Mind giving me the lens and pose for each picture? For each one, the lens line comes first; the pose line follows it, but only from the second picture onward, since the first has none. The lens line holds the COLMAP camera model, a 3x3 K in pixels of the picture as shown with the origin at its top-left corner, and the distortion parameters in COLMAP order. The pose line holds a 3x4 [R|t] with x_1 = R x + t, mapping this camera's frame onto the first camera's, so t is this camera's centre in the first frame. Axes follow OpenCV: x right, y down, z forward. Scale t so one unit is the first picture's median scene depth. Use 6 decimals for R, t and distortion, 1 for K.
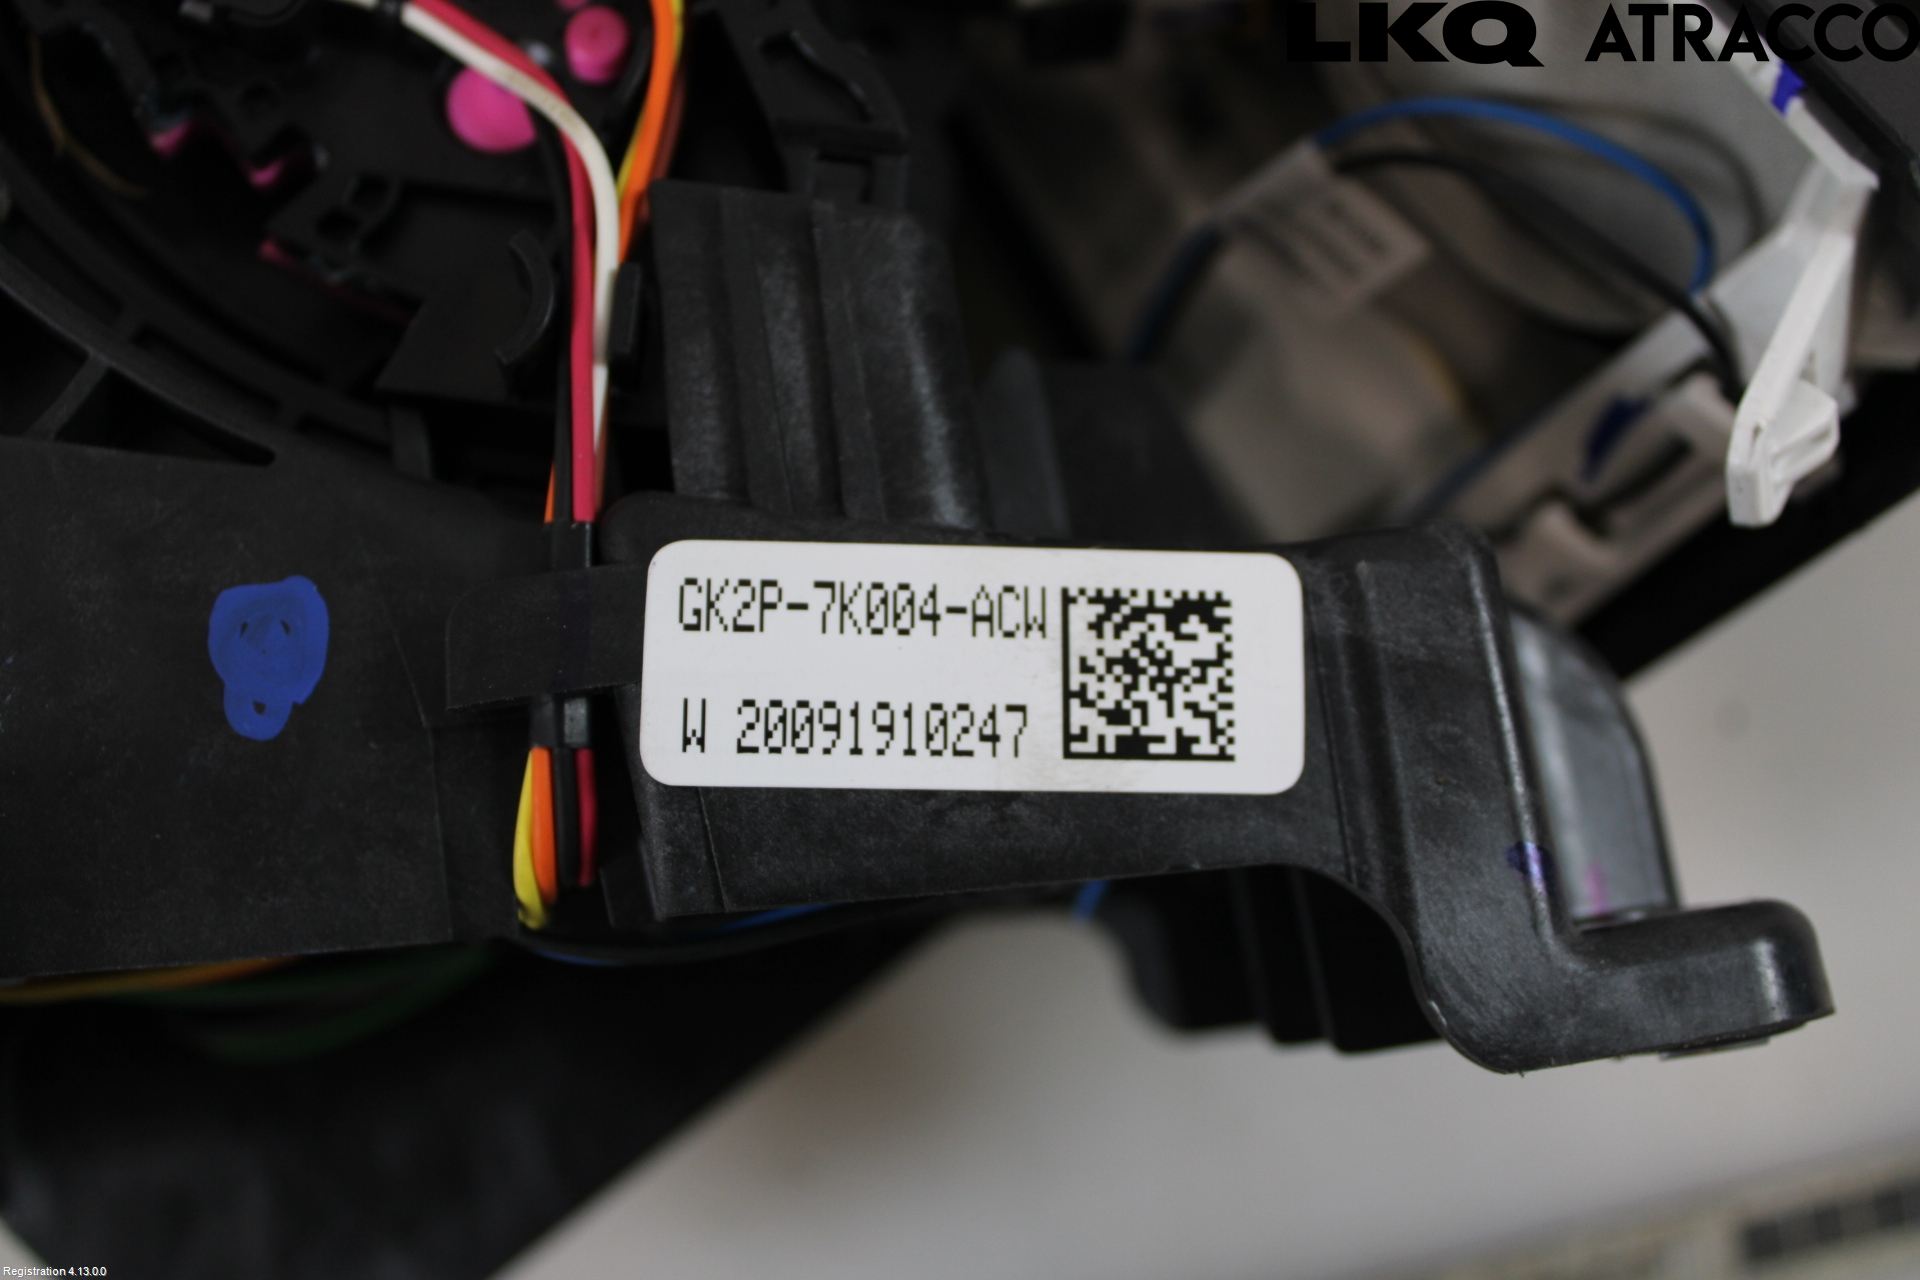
lens RADIAL K [[2230.7, 0, 958.9], [0, 2230.7, 639.0], [0, 0, 1]] dist [-0.009275, 0.000000]
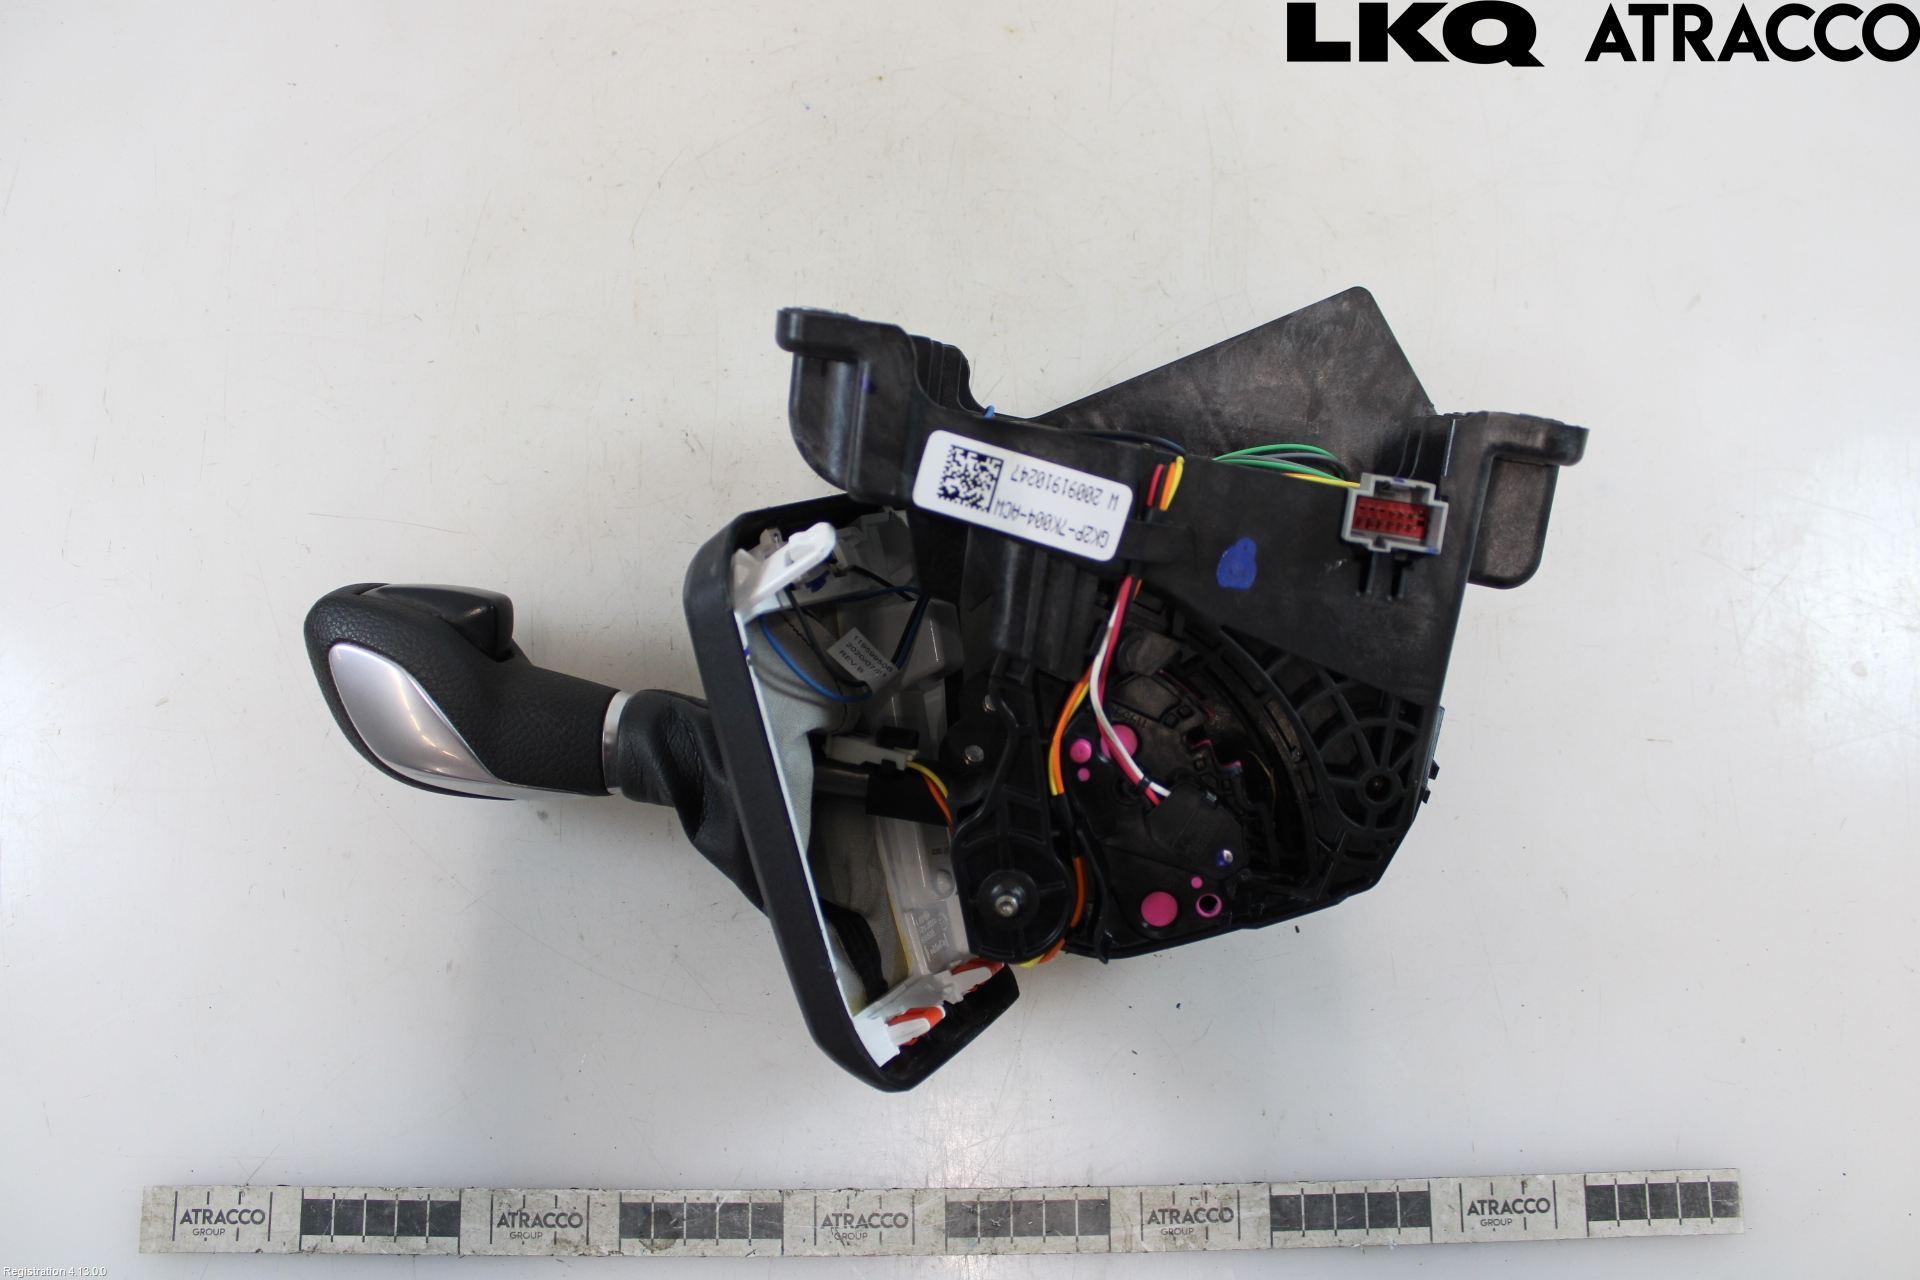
lens RADIAL K [[1608.6, 0, 958.8], [0, 1608.6, 638.3], [0, 0, 1]] dist [-0.067057, 0.029013]
pose [[-0.961925, -0.270971, -0.035709, 0.119580], [0.272050, -0.961819, -0.029894, -0.135812], [-0.026245, -0.038470, 0.998915, -1.257740]]
